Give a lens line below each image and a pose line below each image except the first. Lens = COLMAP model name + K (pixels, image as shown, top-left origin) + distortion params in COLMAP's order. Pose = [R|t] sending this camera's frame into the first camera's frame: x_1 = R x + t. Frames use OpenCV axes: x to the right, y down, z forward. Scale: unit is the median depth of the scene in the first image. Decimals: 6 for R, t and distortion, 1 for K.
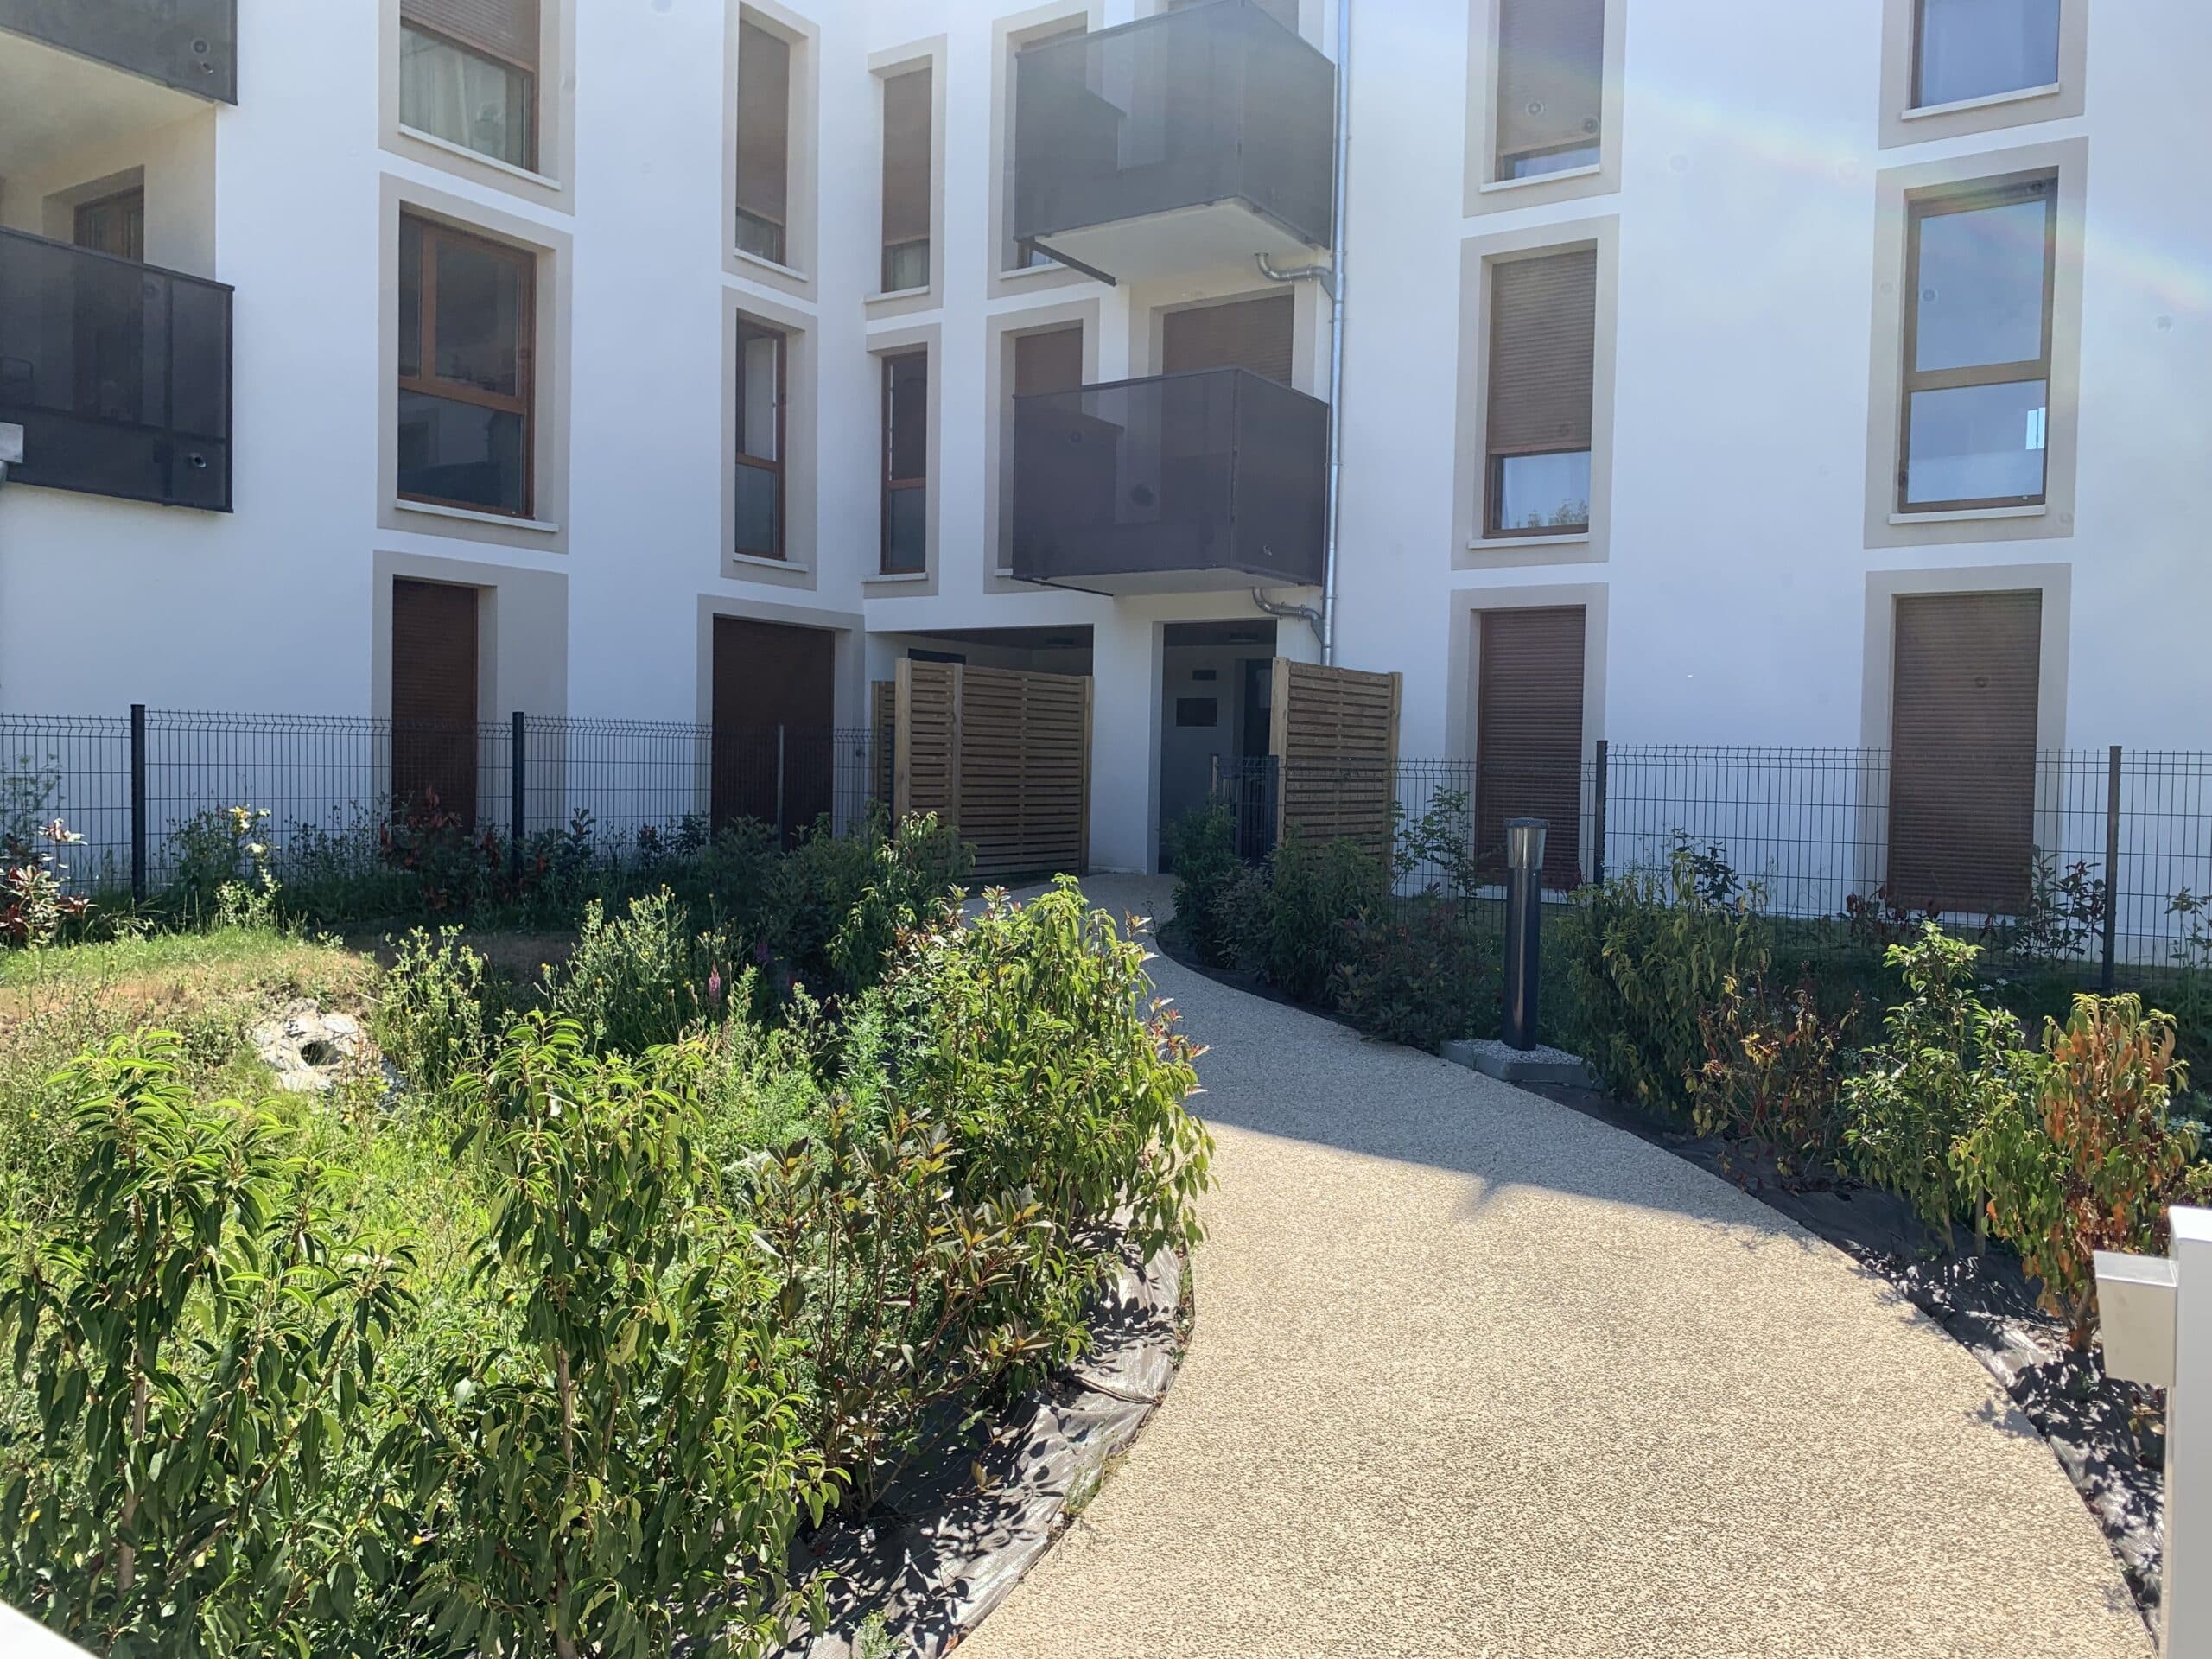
lens RADIAL K [[1685.5, 0, 1109.5], [0, 1685.5, 831.8], [0, 0, 1]] dist [0.027592, -0.032570]
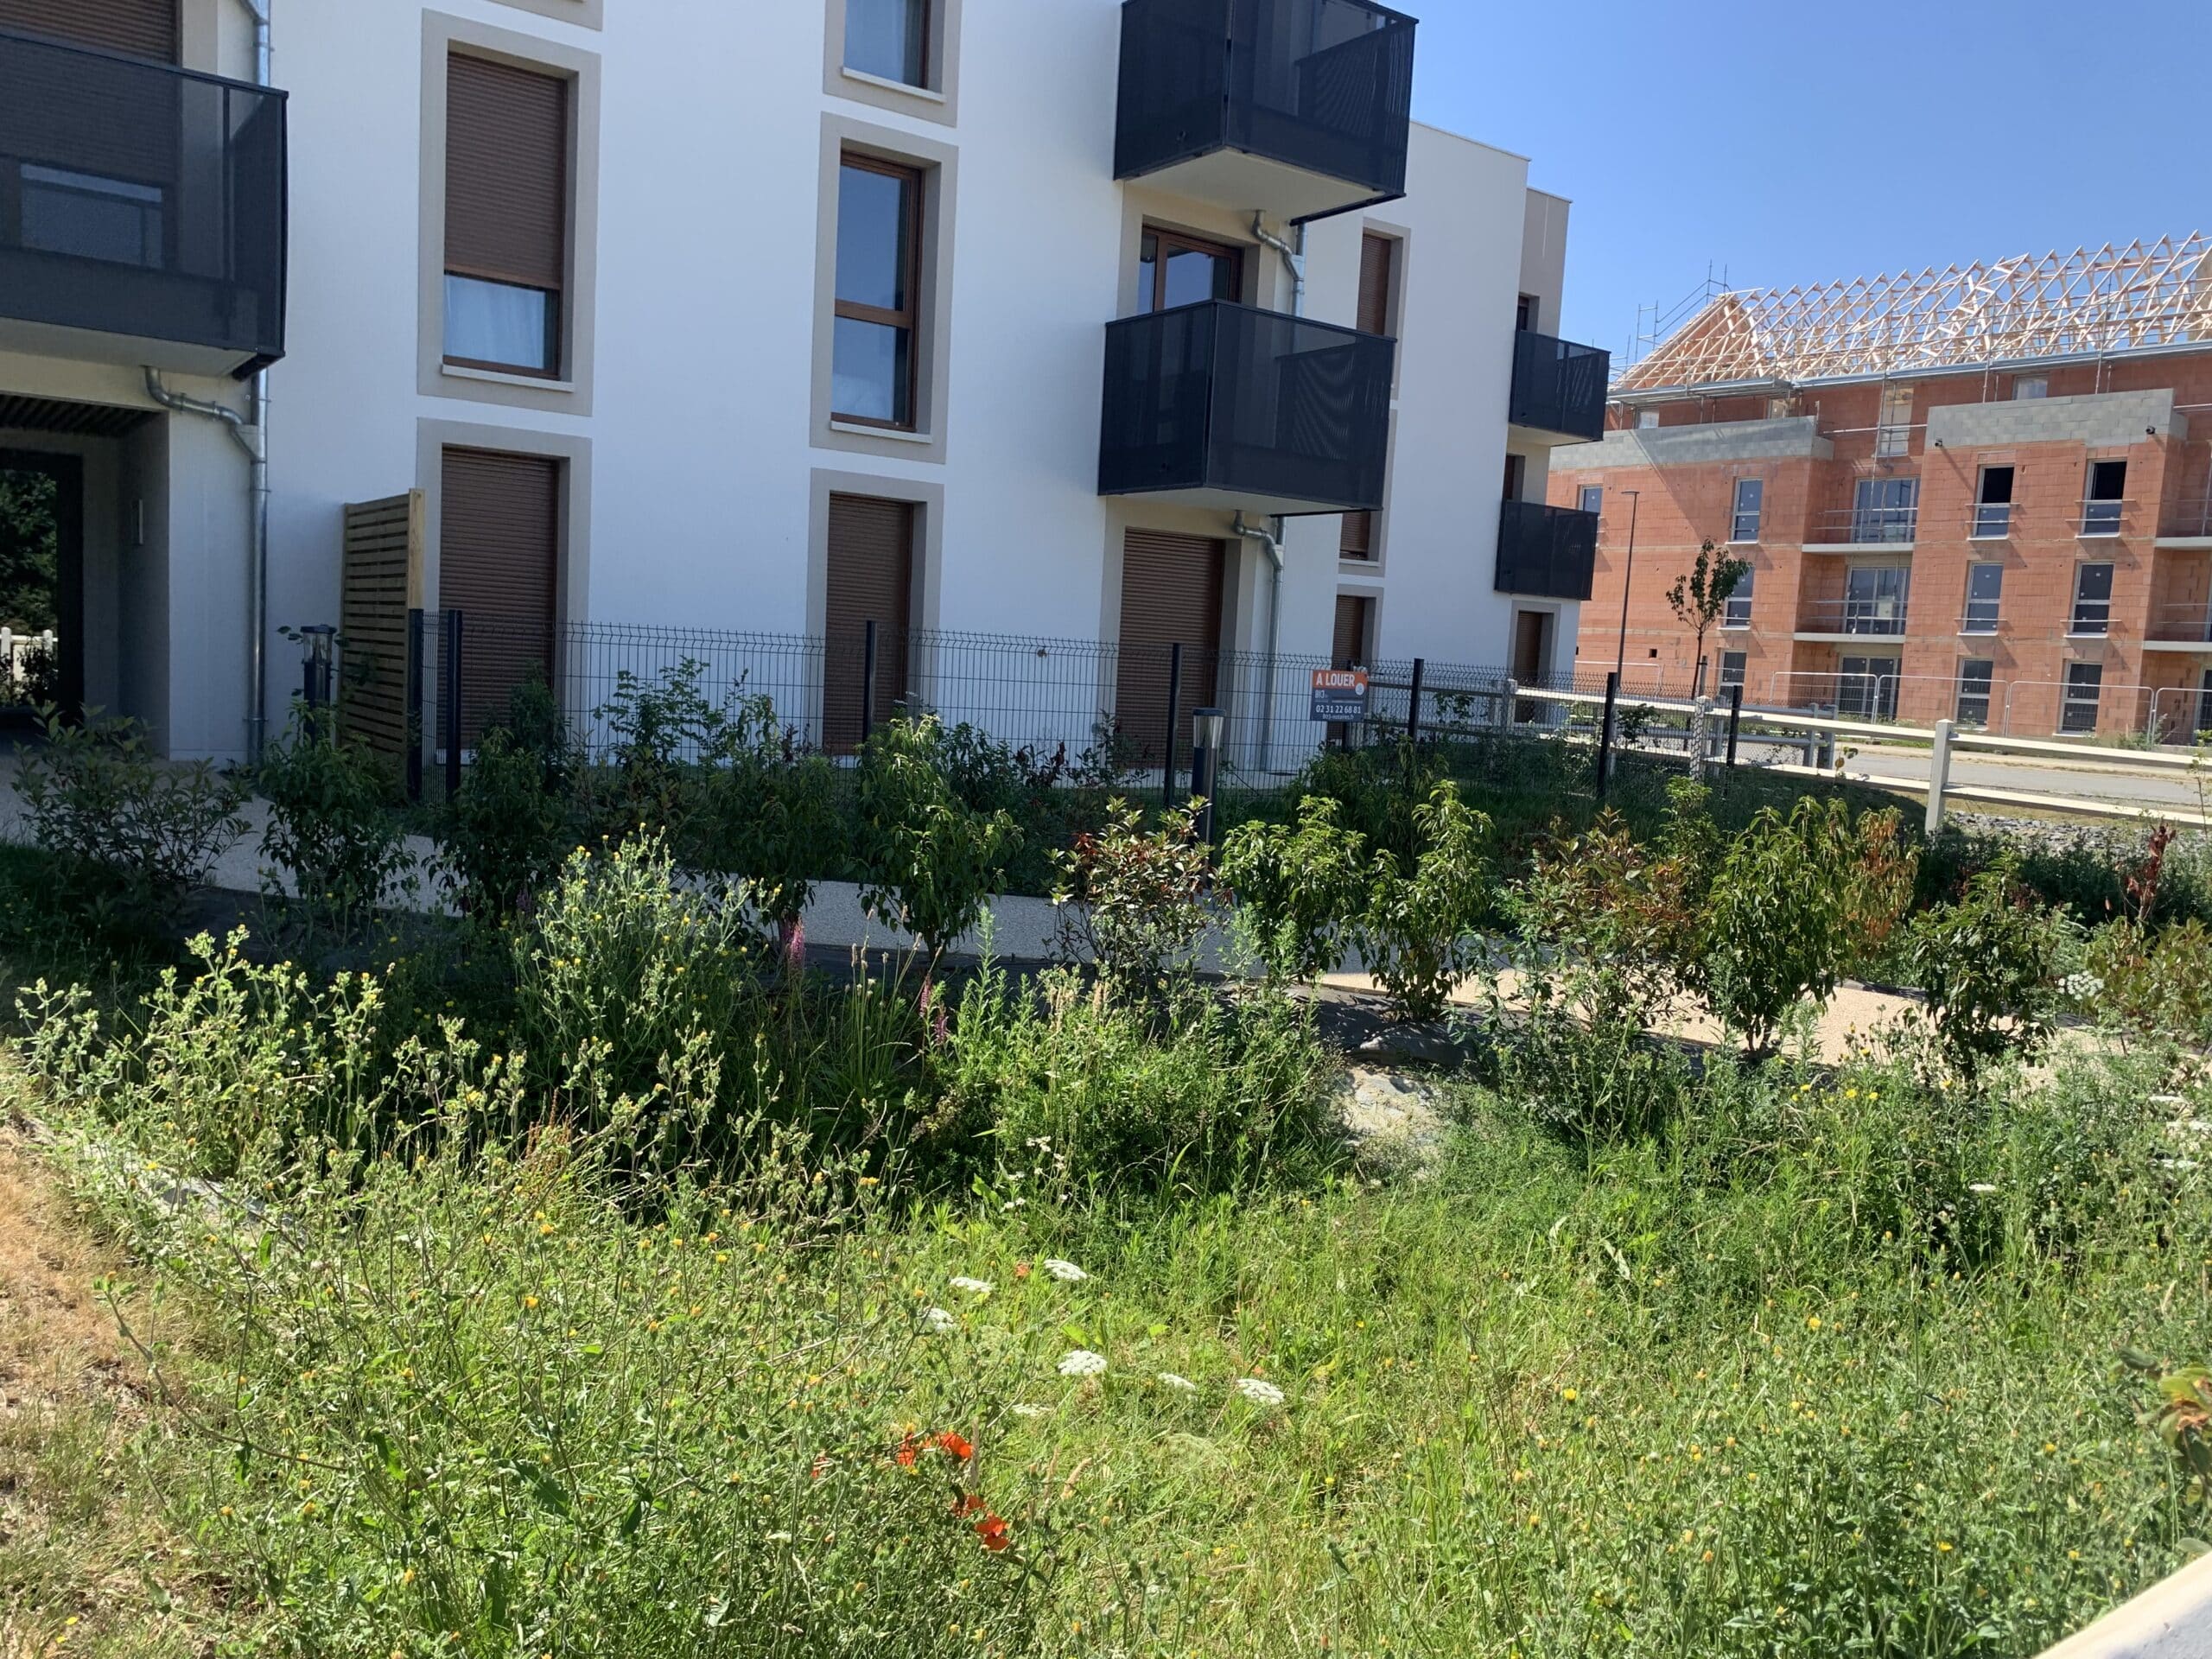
lens RADIAL K [[1685.5, 0, 1103.3], [0, 1685.5, 829.3], [0, 0, 1]] dist [0.027592, -0.032570]
pose [[0.370513, -0.091816, 0.924278, -0.479991], [-0.015468, 0.994354, 0.104978, -0.025995], [-0.928699, -0.053193, 0.367000, 0.317019]]
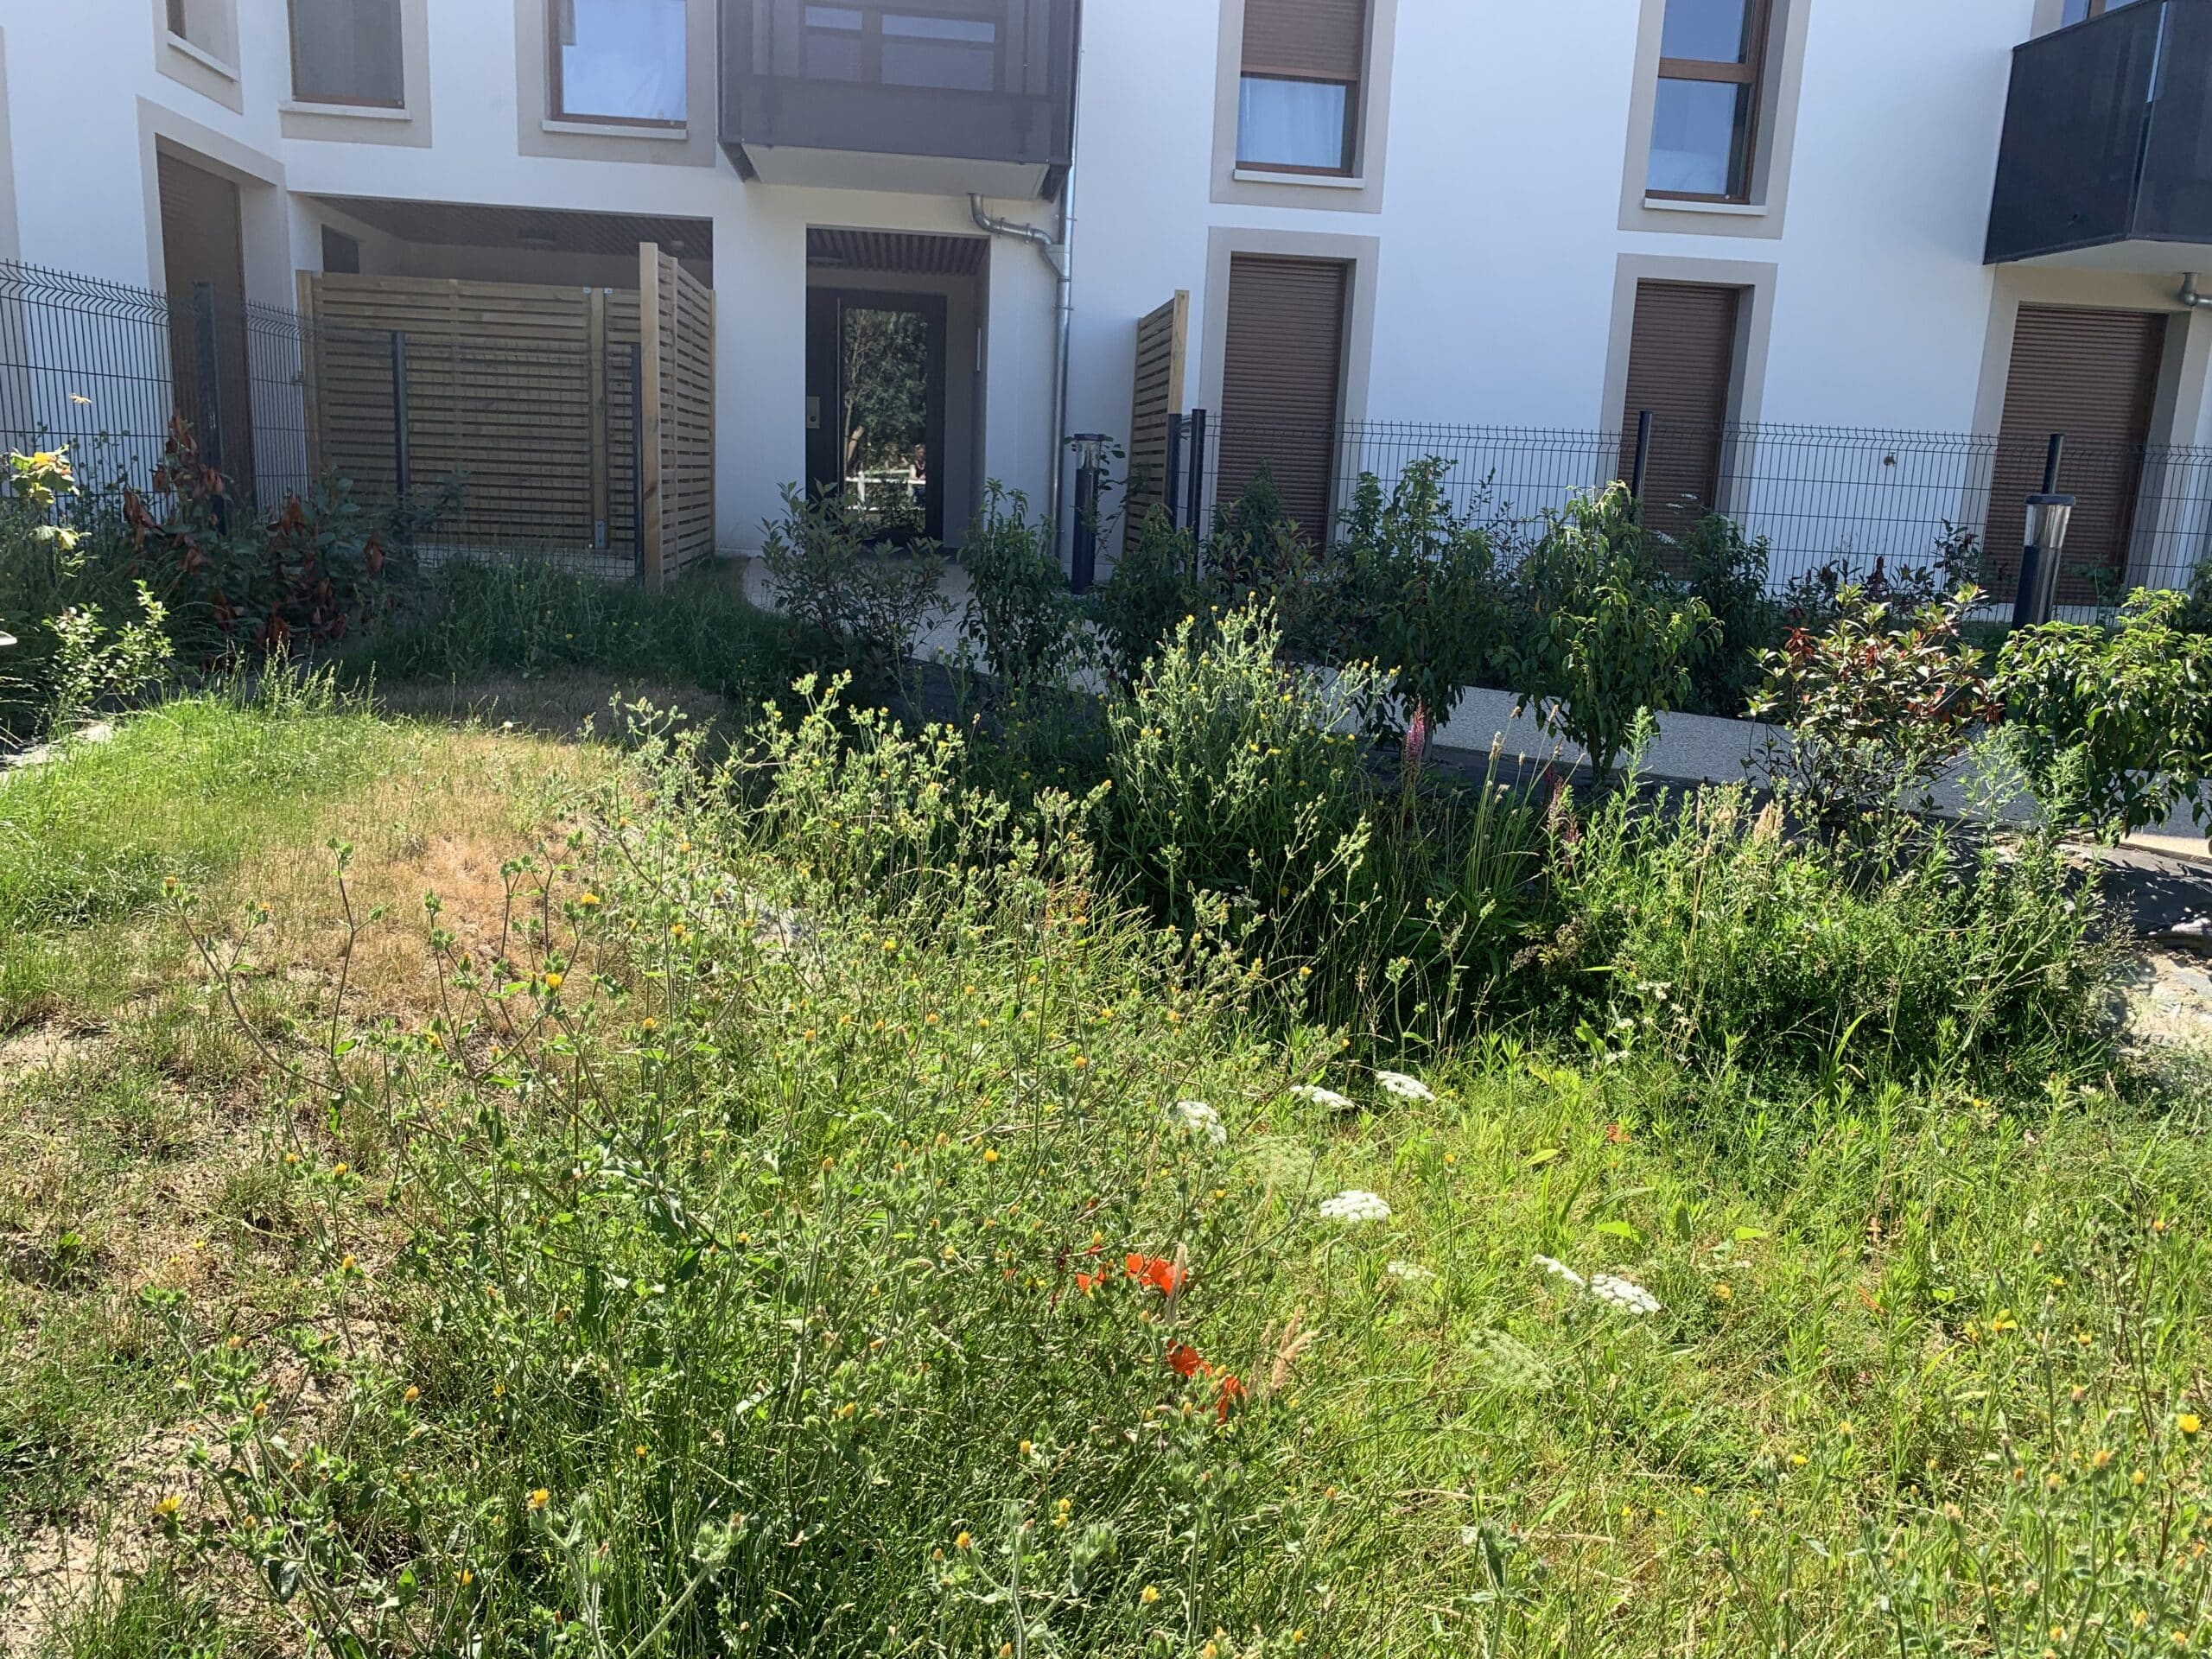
lens RADIAL K [[1685.5, 0, 1100.3], [0, 1685.5, 824.6], [0, 0, 1]] dist [0.027592, -0.032570]
pose [[0.775668, -0.114069, 0.620747, -0.409572], [-0.008619, 0.981526, 0.191135, -0.003768], [-0.631082, -0.153608, 0.760355, 0.299727]]
